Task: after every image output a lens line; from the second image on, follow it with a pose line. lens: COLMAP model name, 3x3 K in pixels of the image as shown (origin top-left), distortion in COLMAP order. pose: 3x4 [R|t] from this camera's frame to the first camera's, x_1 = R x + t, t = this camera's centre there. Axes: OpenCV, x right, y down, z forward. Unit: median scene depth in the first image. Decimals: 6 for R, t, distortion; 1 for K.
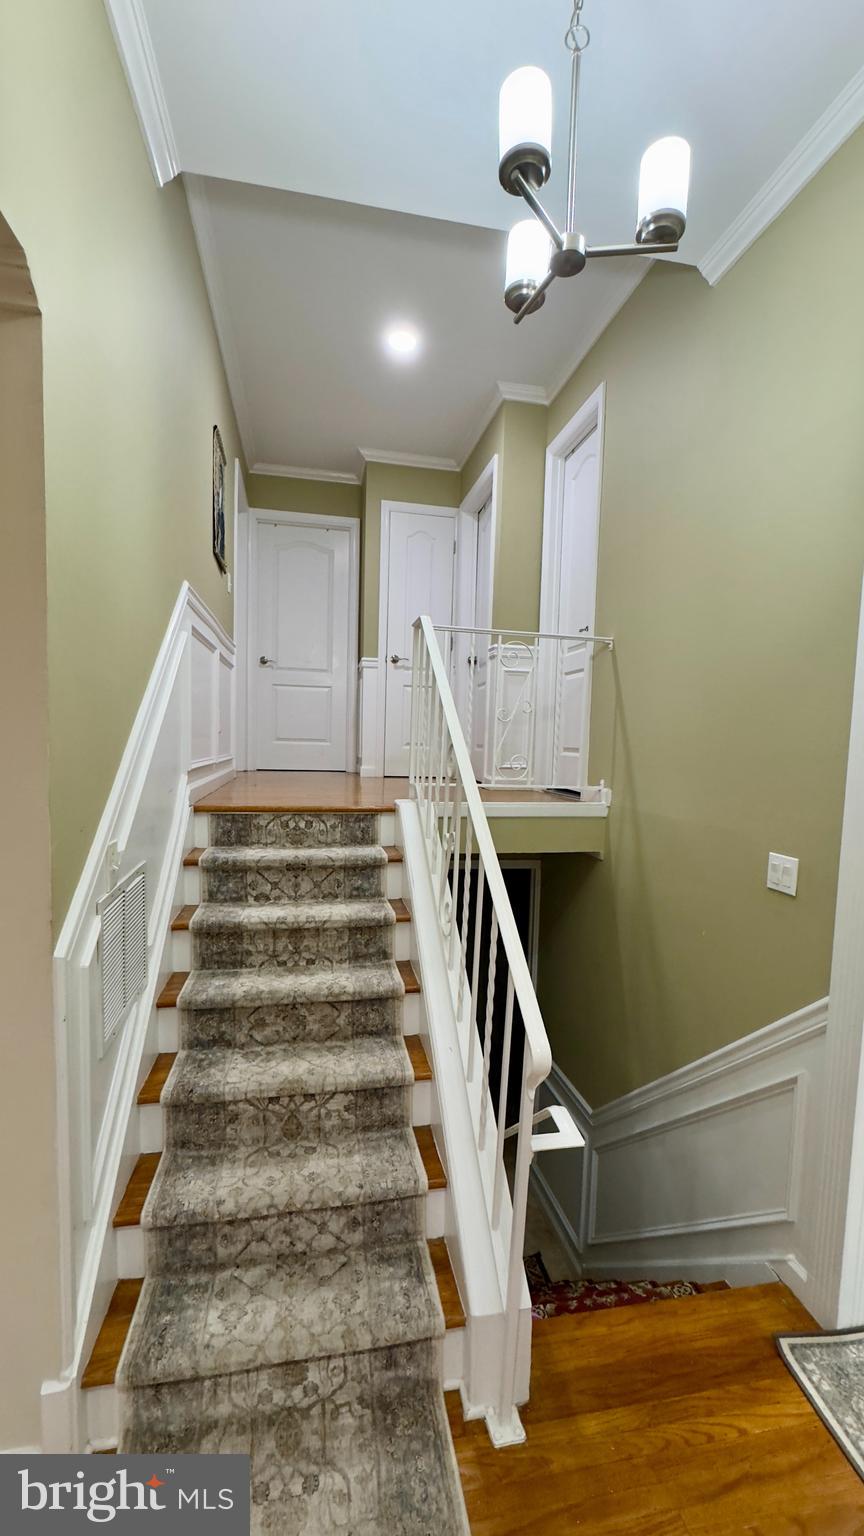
lens RADIAL K [[620.0, 0, 428.9], [0, 620.0, 779.7], [0, 0, 1]] dist [-0.003249, 0.000172]
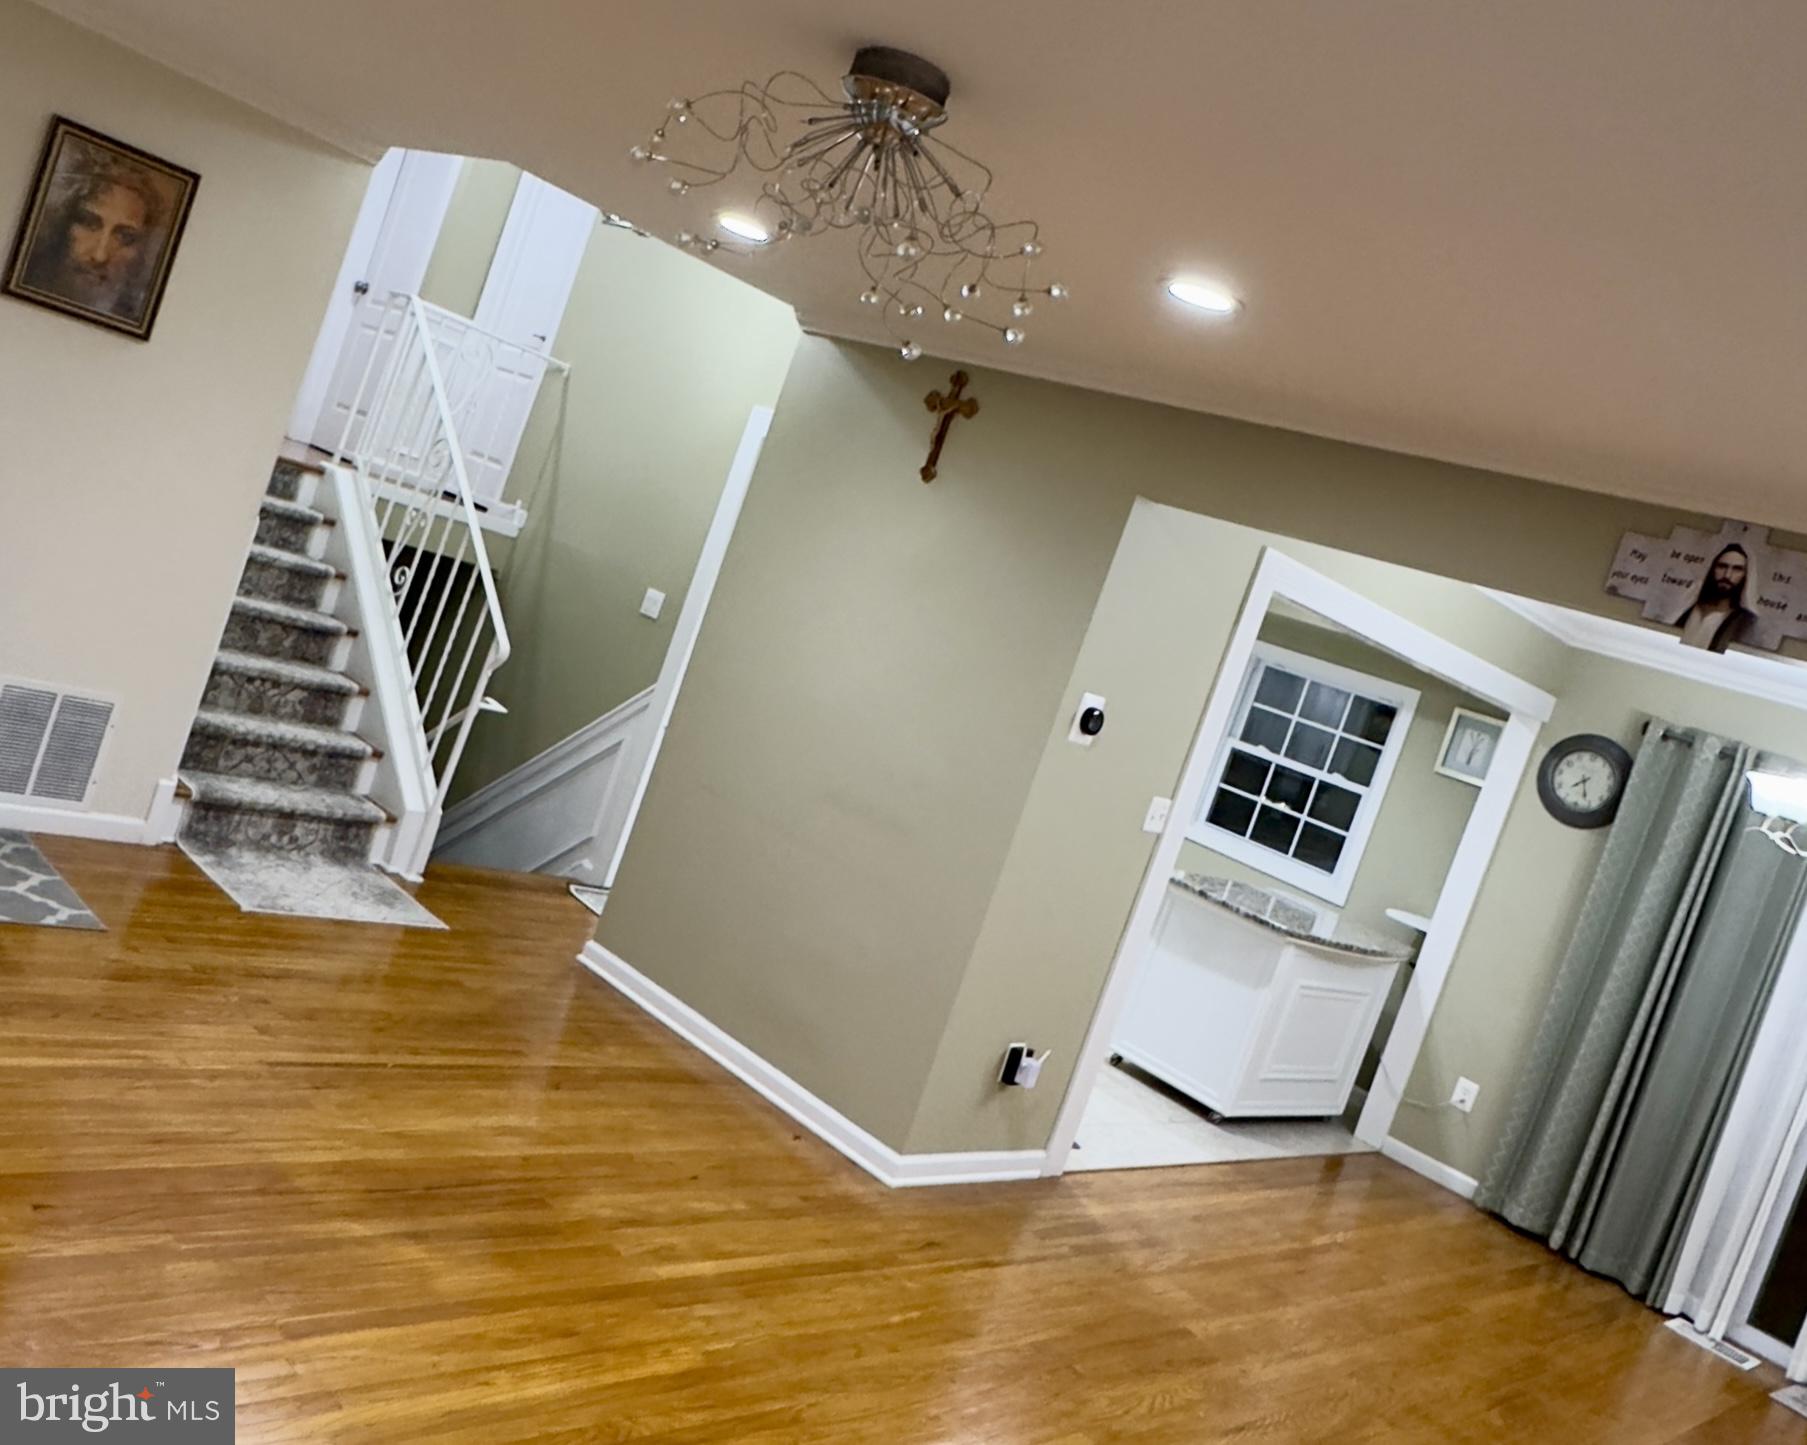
lens RADIAL K [[1661.9, 0, 908.5], [0, 1661.9, 718.1], [0, 0, 1]] dist [-0.008427, 0.000000]
pose [[0.771457, 0.198851, 0.604410, -1.212890], [-0.278022, 0.959779, 0.039094, 0.090291], [-0.572326, -0.198199, 0.795713, -2.393050]]
